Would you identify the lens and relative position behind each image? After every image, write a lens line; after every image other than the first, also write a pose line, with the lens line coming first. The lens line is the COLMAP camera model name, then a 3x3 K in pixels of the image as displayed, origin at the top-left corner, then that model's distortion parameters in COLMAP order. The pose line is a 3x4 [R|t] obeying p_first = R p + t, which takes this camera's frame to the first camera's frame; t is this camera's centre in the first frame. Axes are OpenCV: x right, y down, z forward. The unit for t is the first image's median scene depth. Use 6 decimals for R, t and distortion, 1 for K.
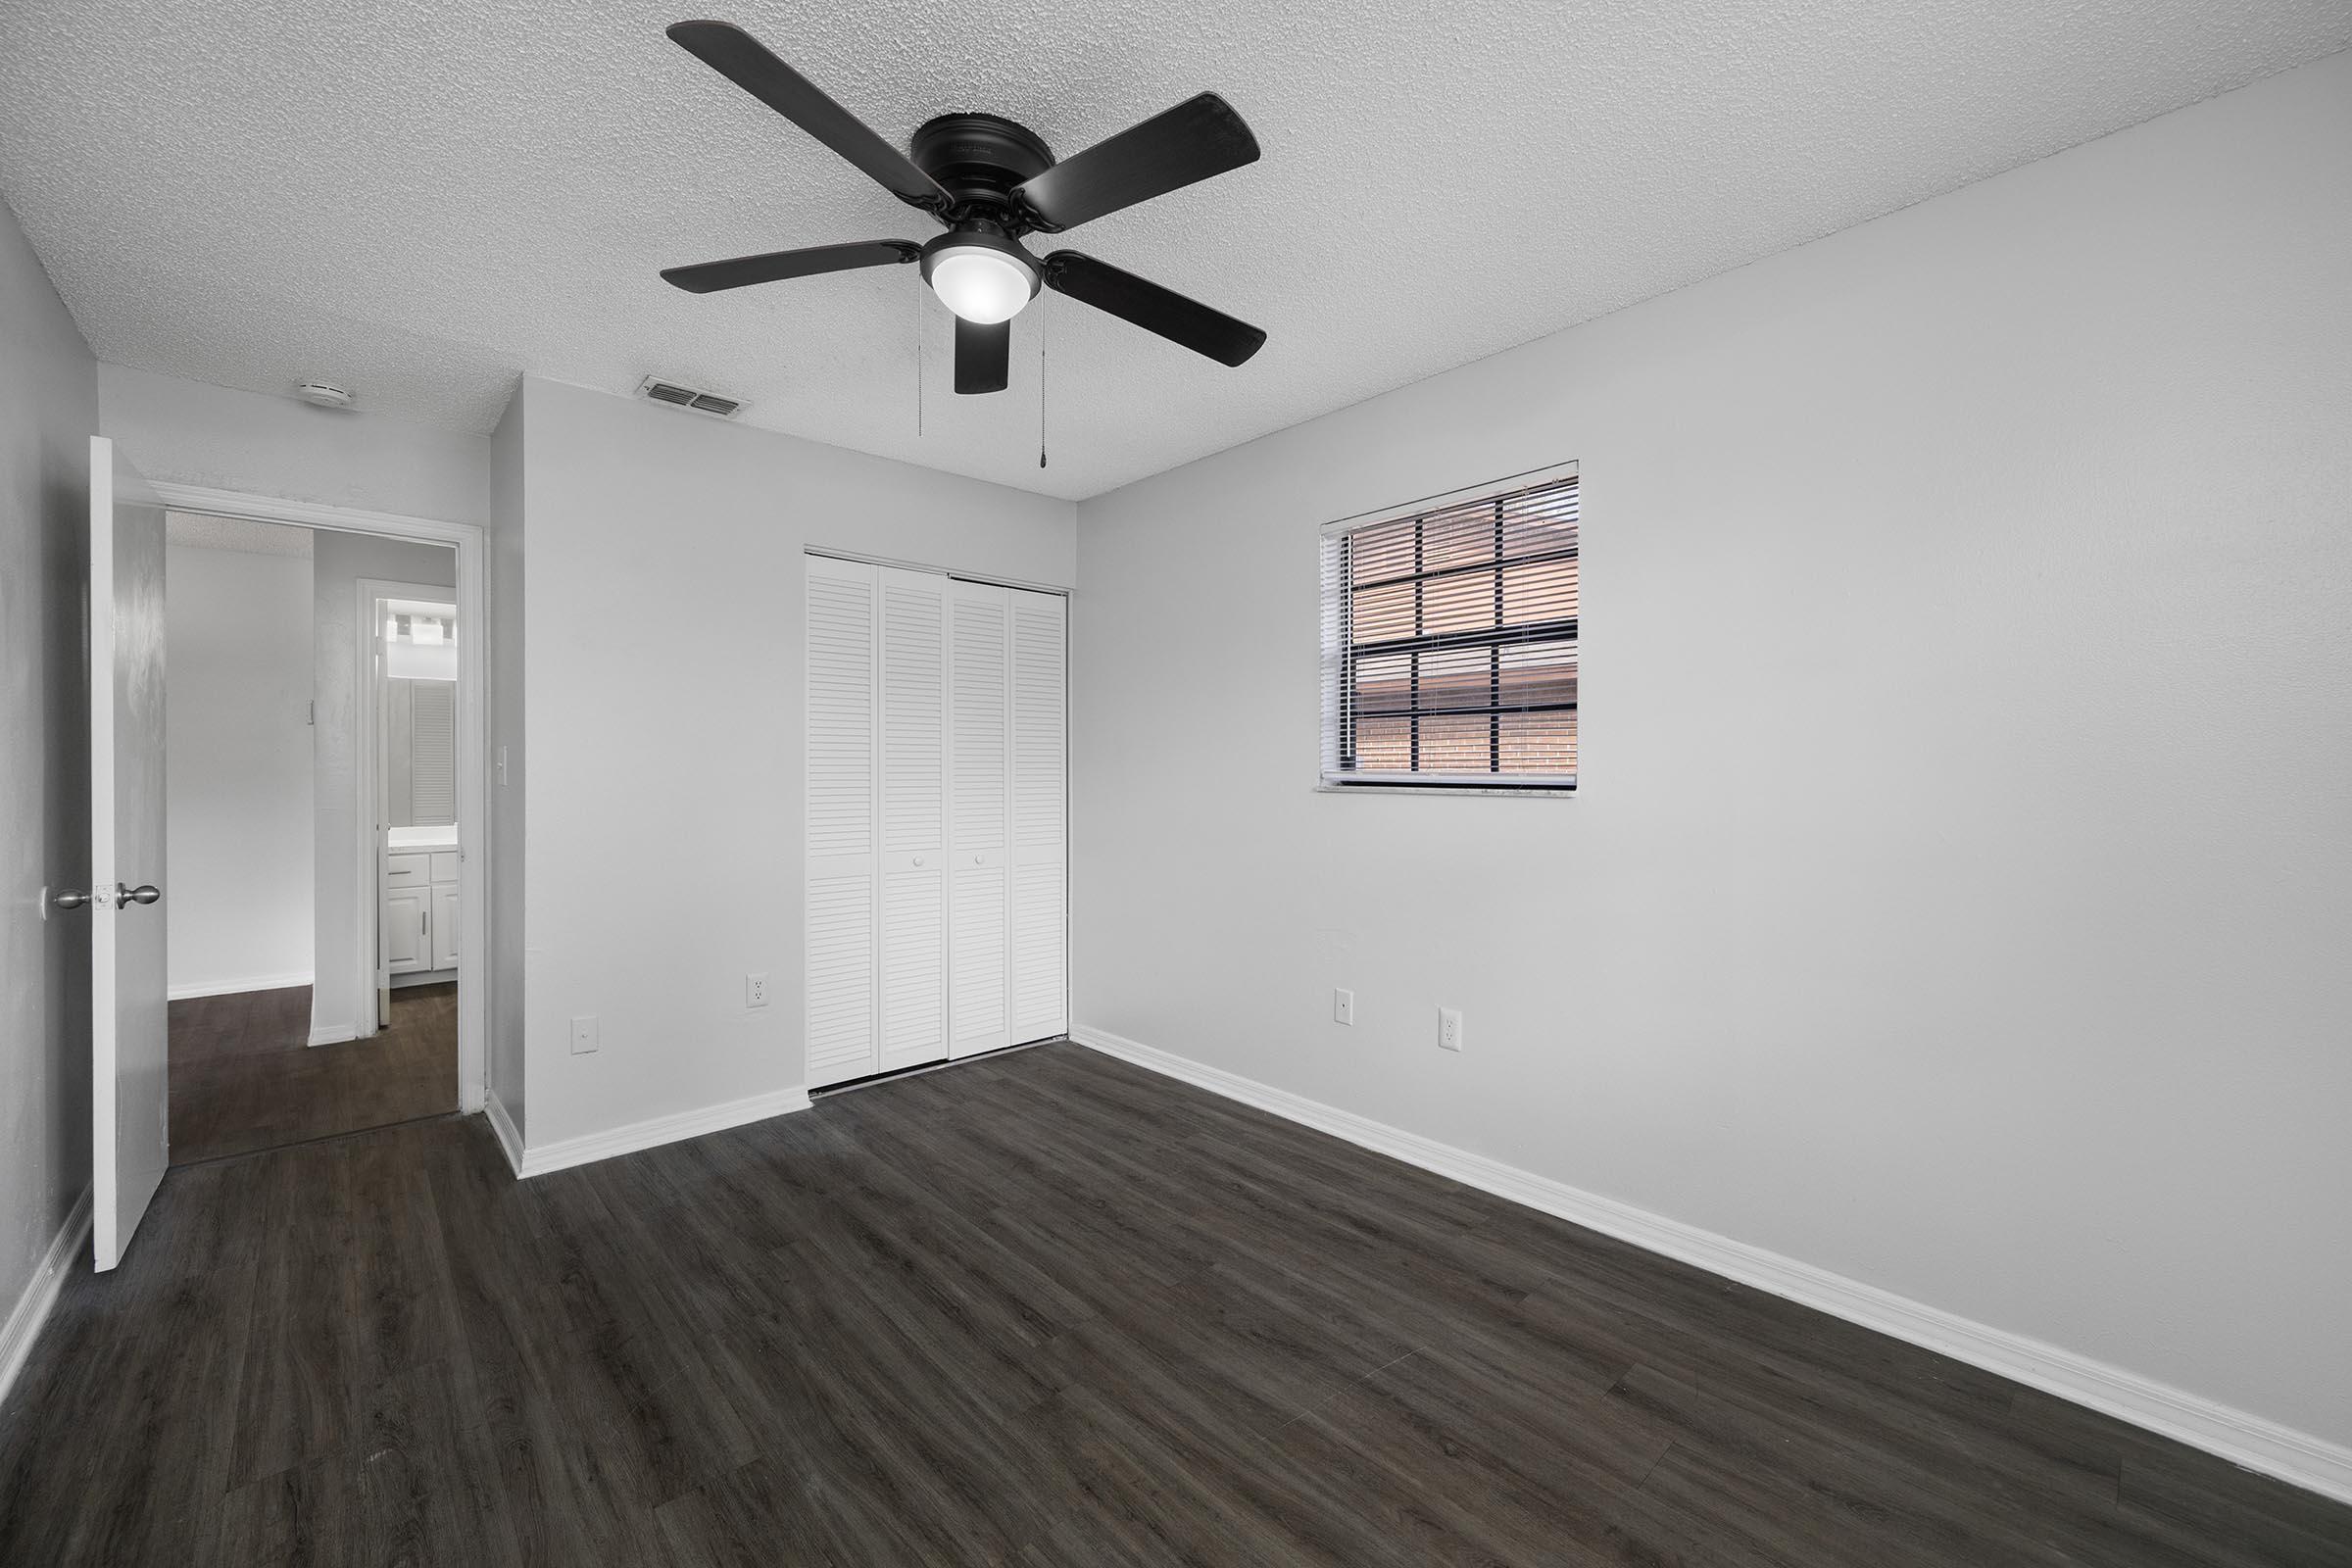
lens RADIAL K [[929.8, 0, 1183.7], [0, 929.8, 785.6], [0, 0, 1]] dist [0.000310, -0.000267]
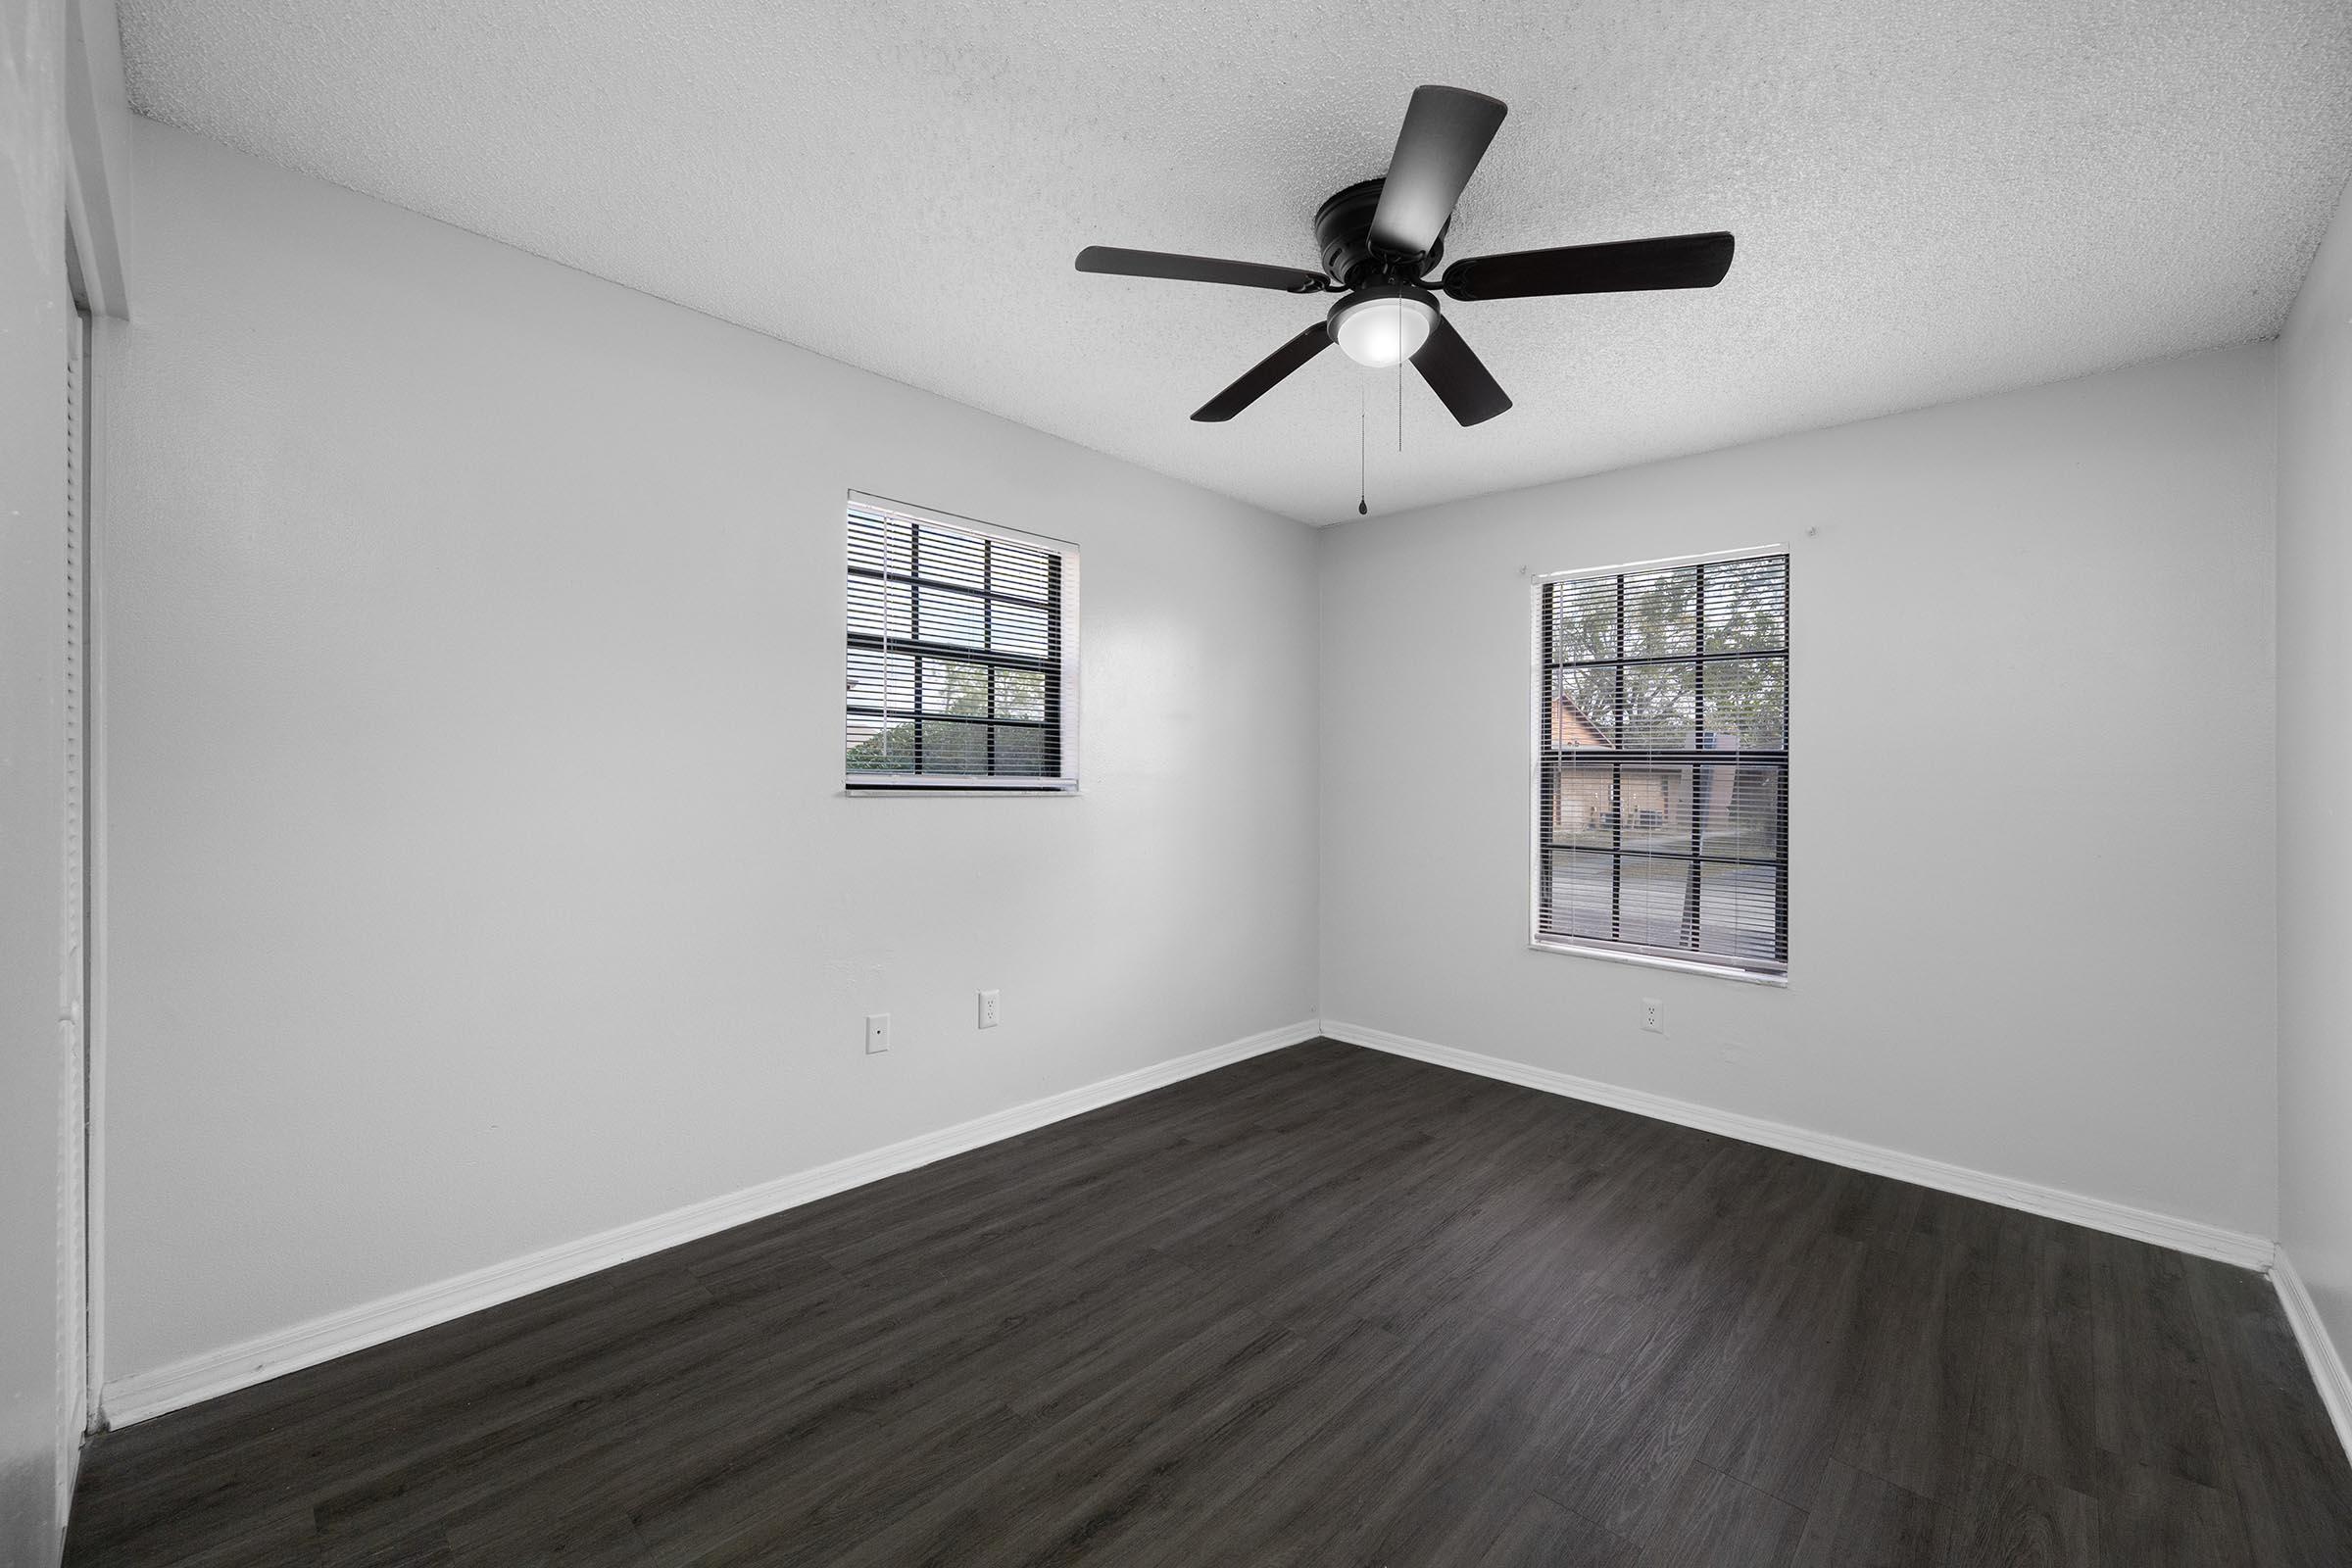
lens RADIAL K [[929.8, 0, 1172.1], [0, 929.8, 761.3], [0, 0, 1]] dist [0.000310, -0.000267]
pose [[-0.057971, 0.016839, 0.998176, -1.011933], [0.000760, 0.999858, -0.016824, -0.015449], [-0.998318, -0.000217, -0.057975, 1.028831]]
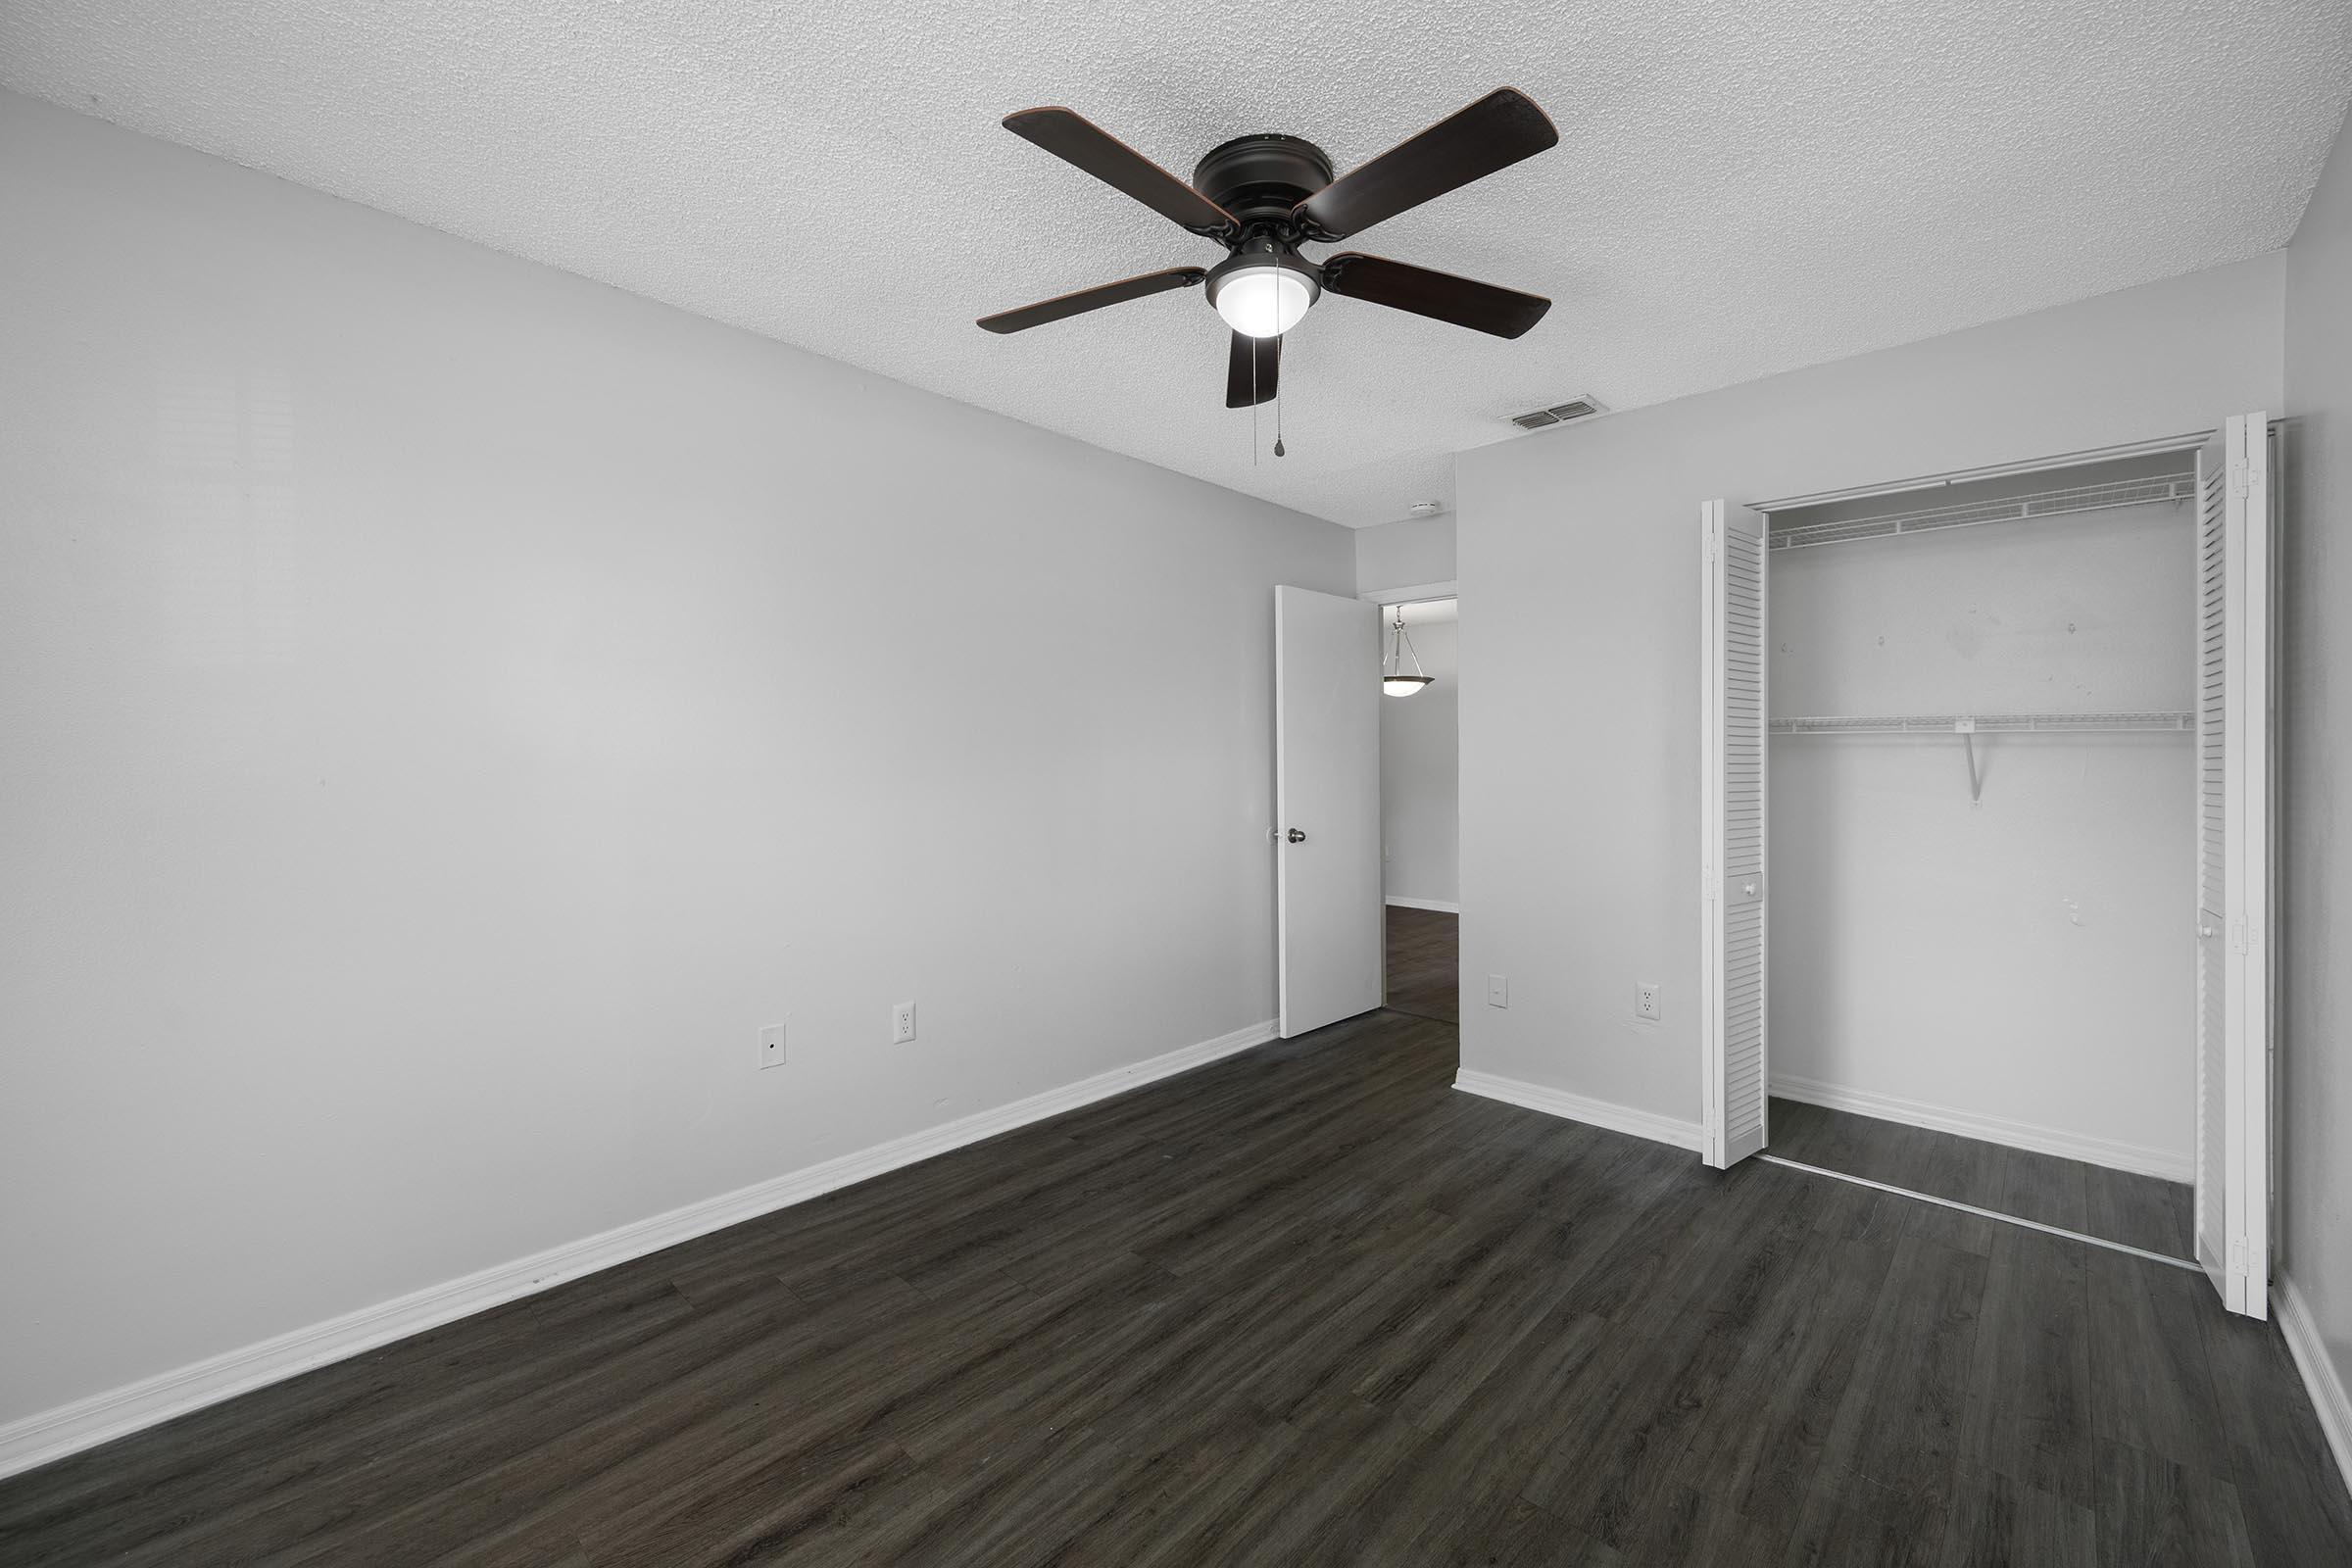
lens RADIAL K [[929.8, 0, 1189.2], [0, 929.8, 790.4], [0, 0, 1]] dist [0.000310, -0.000267]
pose [[0.073889, 0.030491, -0.996800, 0.625889], [-0.020761, 0.999363, 0.029030, -0.017710], [0.997050, 0.018550, 0.074475, 0.645423]]
